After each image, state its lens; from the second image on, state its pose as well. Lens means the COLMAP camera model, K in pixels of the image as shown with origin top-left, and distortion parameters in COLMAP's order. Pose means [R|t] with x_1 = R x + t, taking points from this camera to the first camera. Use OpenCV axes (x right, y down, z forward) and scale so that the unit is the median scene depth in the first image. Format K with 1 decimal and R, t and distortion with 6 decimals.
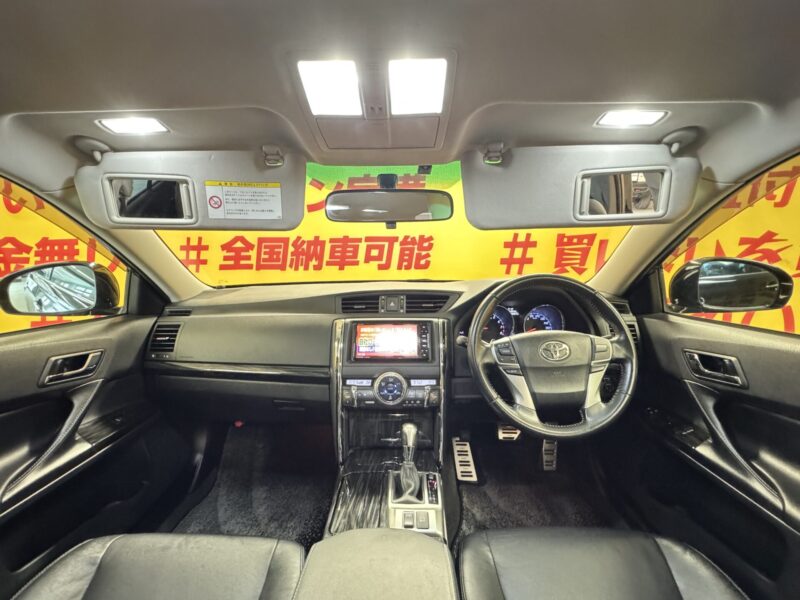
lens RADIAL K [[367.7, 0, 395.7], [0, 367.7, 291.0], [0, 0, 1]] dist [0.001376, 0.000072]
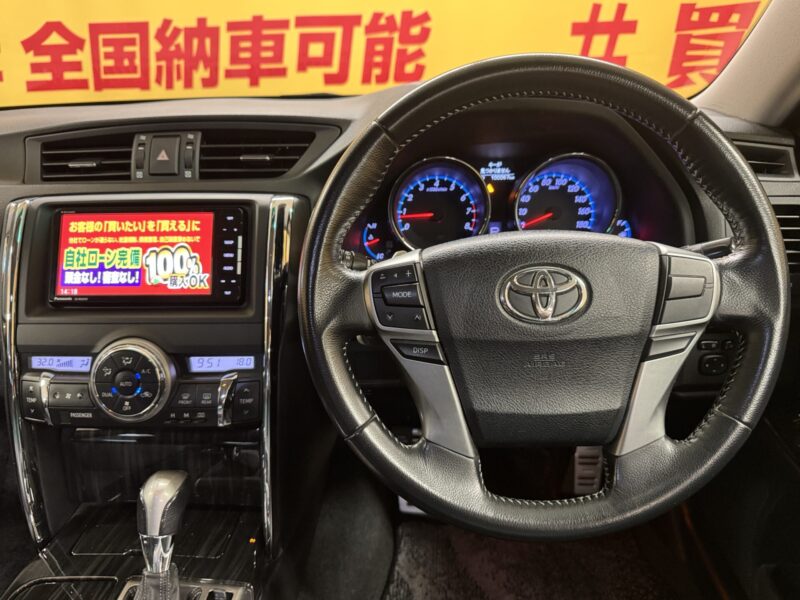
lens RADIAL K [[587.7, 0, 400.0], [0, 587.7, 300.0], [0, 0, 1]] dist [-0.011257, -0.006236]
pose [[0.999596, -0.005846, -0.027799, 0.081116], [0.013355, 0.960416, 0.278249, 0.004346], [0.025072, -0.278508, 0.960106, 0.124484]]
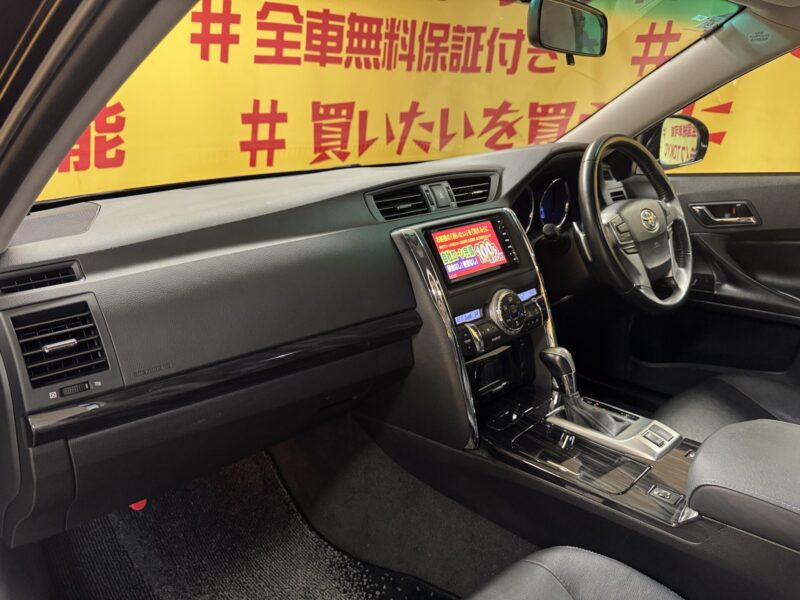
lens RADIAL K [[587.7, 0, 400.0], [0, 587.7, 300.0], [0, 0, 1]] dist [-0.011257, -0.006236]
pose [[0.697157, -0.216973, 0.683297, -0.257259], [0.105709, 0.973796, 0.201364, -0.000462], [-0.709083, -0.068151, 0.701824, 0.105162]]
